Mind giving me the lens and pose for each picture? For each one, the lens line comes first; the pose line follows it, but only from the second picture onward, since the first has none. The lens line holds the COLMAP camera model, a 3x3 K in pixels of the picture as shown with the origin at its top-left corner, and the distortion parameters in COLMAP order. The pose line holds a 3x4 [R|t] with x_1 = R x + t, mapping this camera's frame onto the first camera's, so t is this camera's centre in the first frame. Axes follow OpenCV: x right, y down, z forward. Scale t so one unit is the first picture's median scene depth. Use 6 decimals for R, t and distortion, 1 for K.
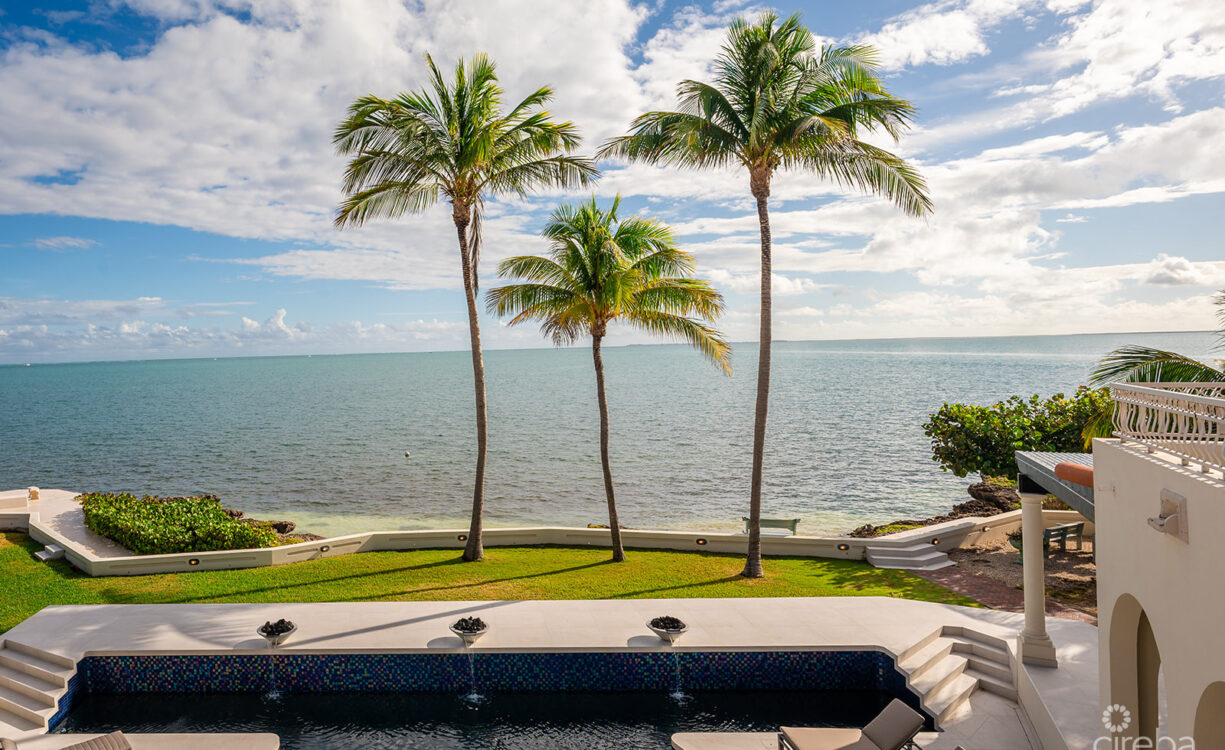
lens RADIAL K [[861.5, 0, 612.5], [0, 861.5, 375.0], [0, 0, 1]] dist [-0.043345, -0.001559]
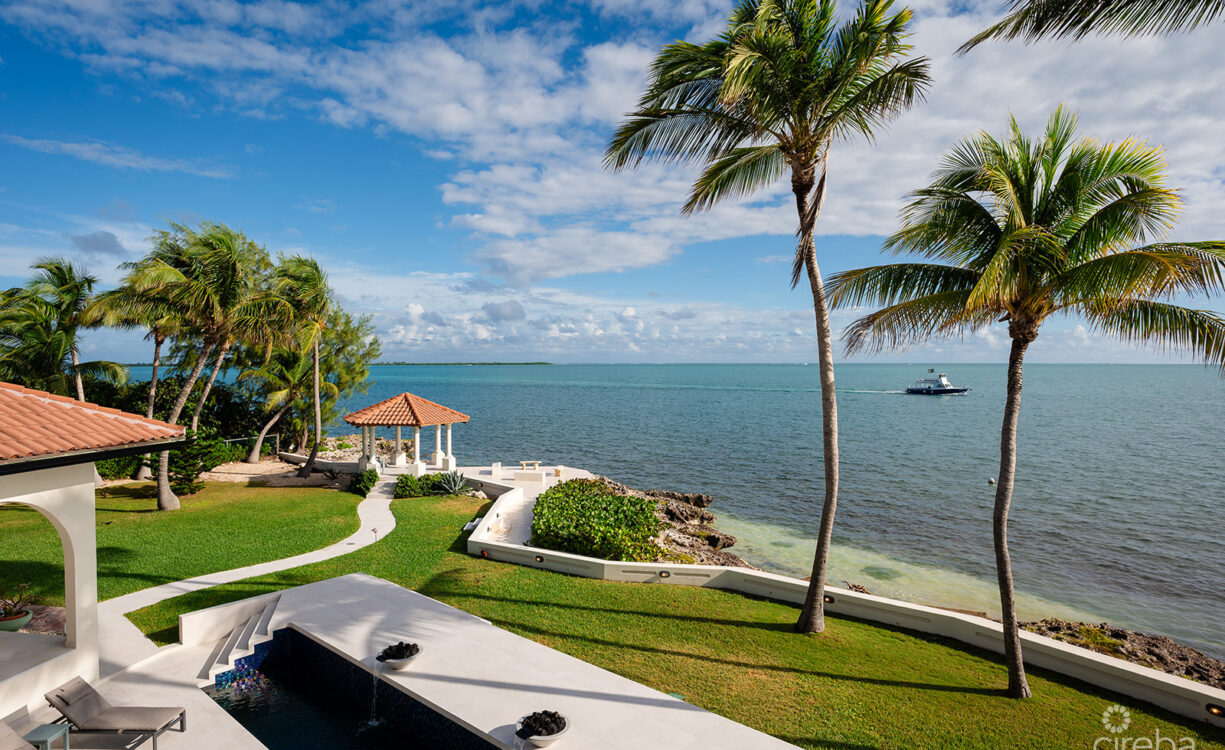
lens RADIAL K [[832.7, 0, 611.1], [0, 832.7, 399.7], [0, 0, 1]] dist [-0.003642, -0.000860]
pose [[0.654379, 0.057952, -0.753943, 0.245260], [-0.040428, 0.998314, 0.041647, -0.013361], [0.755085, 0.003227, 0.655619, 0.333231]]
